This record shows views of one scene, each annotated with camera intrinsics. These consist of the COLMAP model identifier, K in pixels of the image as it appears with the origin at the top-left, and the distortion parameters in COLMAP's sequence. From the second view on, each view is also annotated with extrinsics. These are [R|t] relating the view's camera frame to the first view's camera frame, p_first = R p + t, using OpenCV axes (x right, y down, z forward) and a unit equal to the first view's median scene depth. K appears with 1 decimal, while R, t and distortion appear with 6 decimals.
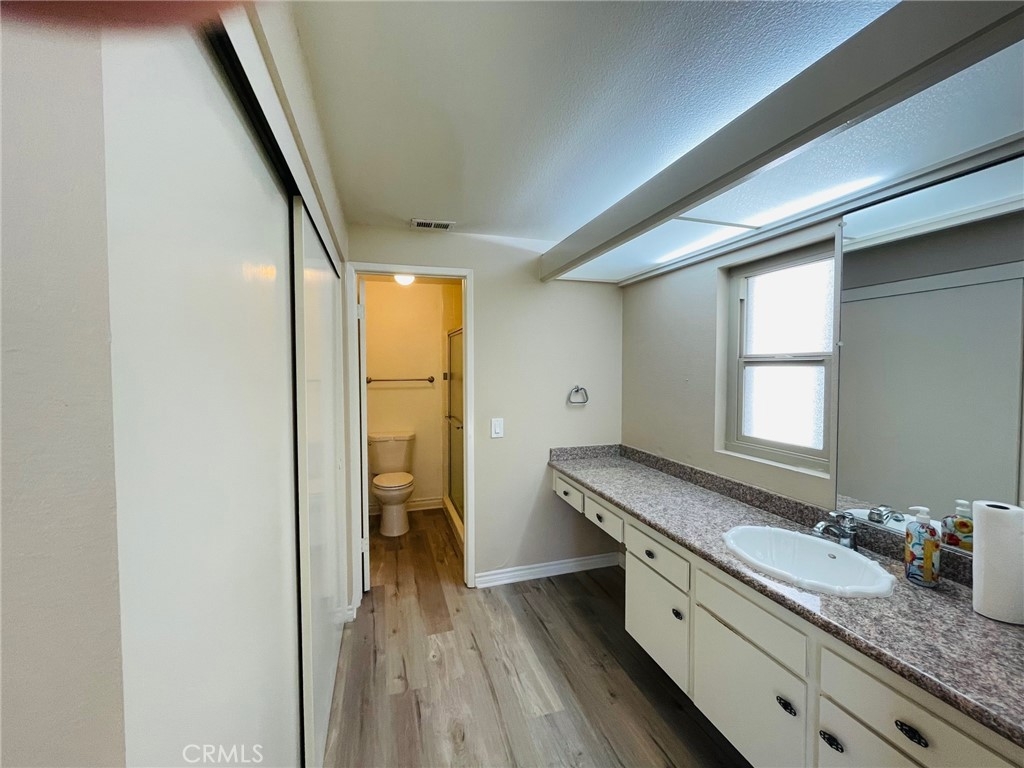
lens RADIAL K [[413.0, 0, 509.6], [0, 413.0, 382.5], [0, 0, 1]] dist [-0.000400, 0.000000]
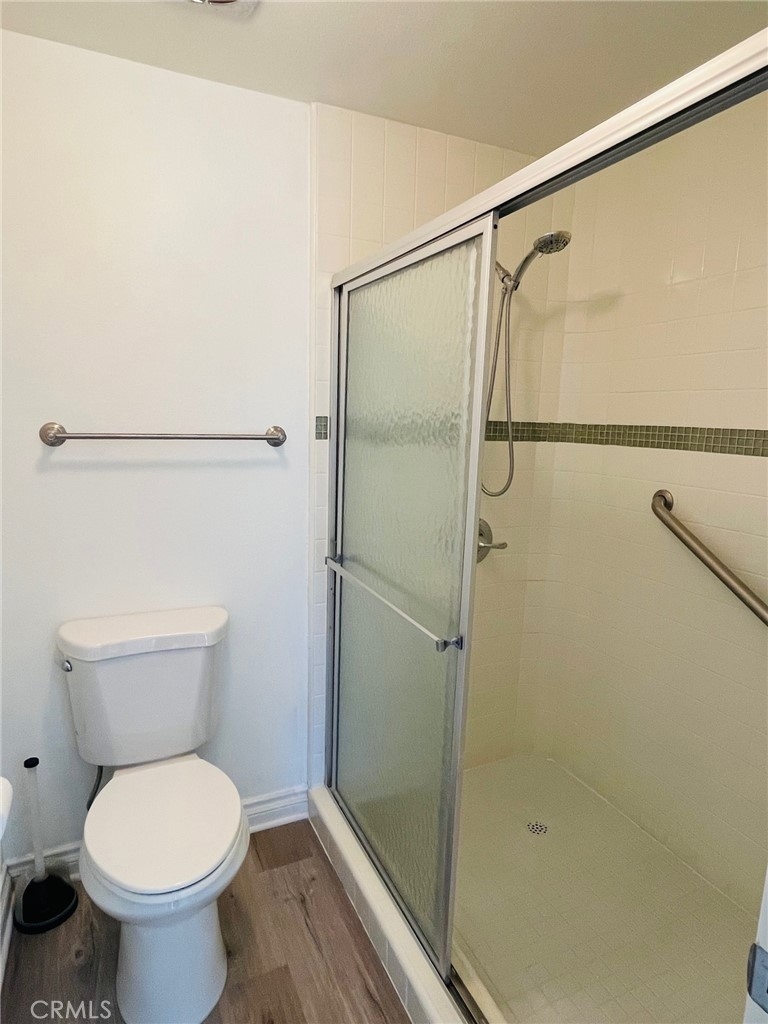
lens RADIAL K [[594.4, 0, 385.8], [0, 594.4, 509.5], [0, 0, 1]] dist [0.000345, -0.000529]
pose [[0.989041, 0.000058, 0.147638, -0.174203], [-0.017917, 0.992656, 0.119638, -0.008075], [-0.146547, -0.120972, 0.981779, 0.551319]]
